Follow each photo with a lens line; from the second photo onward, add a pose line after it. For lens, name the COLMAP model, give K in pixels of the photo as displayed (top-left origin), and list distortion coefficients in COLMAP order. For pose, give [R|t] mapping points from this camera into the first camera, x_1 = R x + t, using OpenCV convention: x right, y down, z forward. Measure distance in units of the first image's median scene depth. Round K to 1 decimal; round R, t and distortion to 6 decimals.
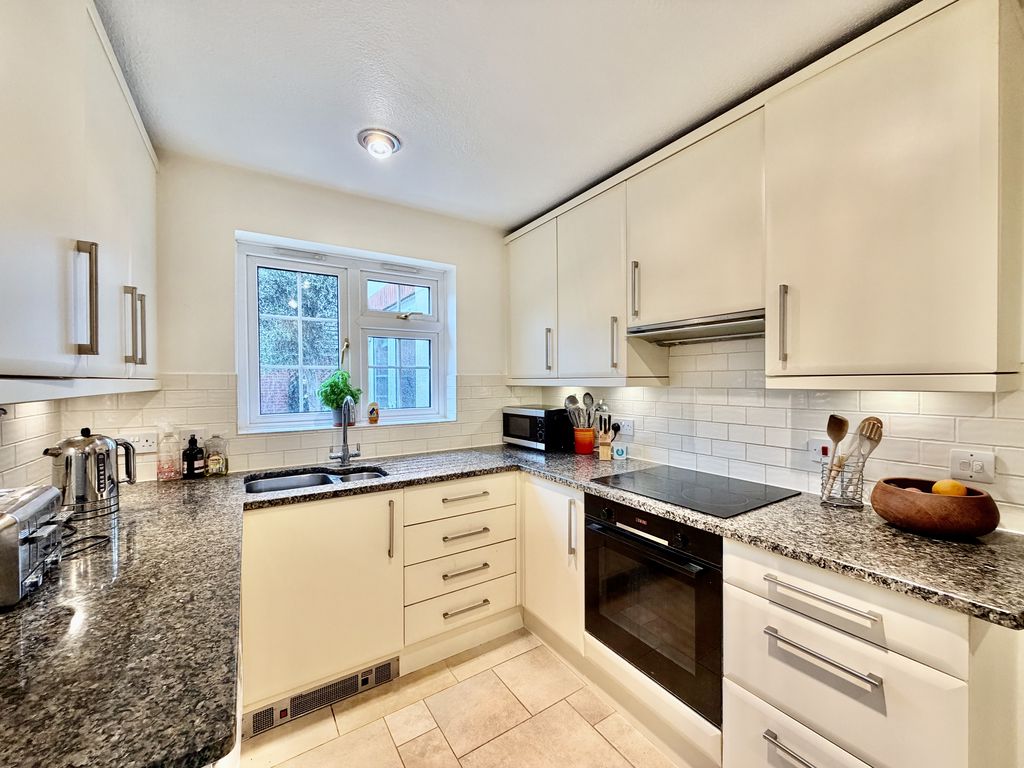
lens RADIAL K [[408.7, 0, 510.5], [0, 408.7, 383.2], [0, 0, 1]] dist [-0.000565, 0.000560]
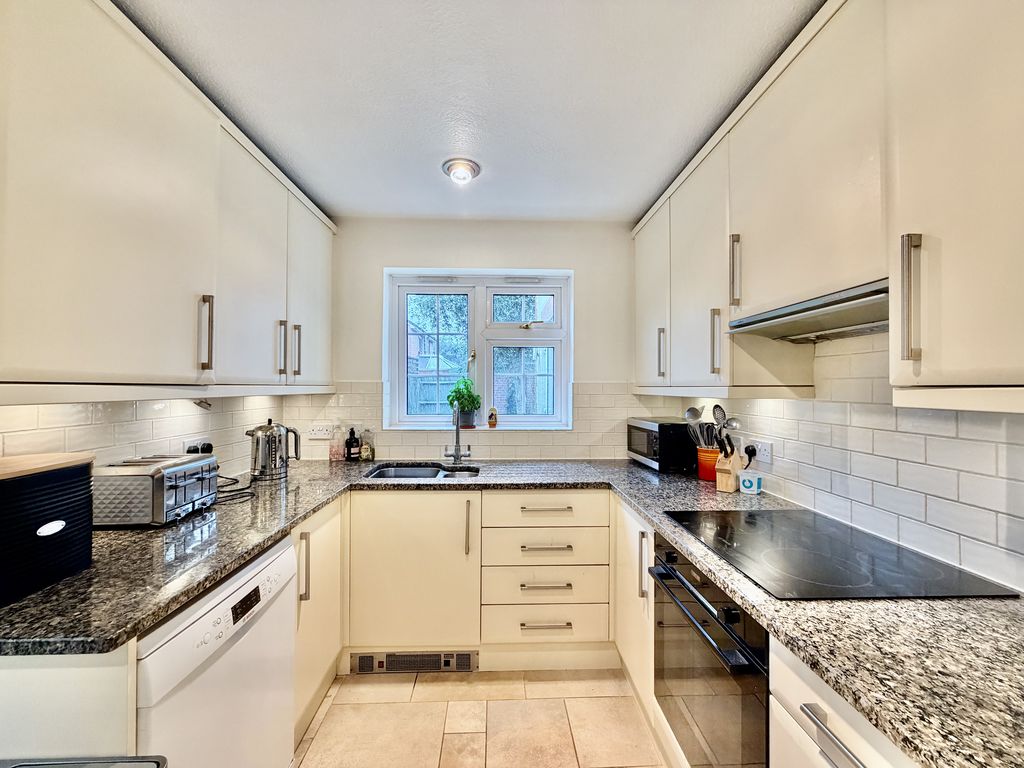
lens RADIAL K [[408.7, 0, 510.4], [0, 408.7, 383.2], [0, 0, 1]] dist [-0.000565, 0.000560]
pose [[0.856945, 0.002865, -0.515399, 0.335367], [-0.010963, 0.999860, -0.012669, -0.005906], [0.515291, 0.016507, 0.856856, 0.132837]]
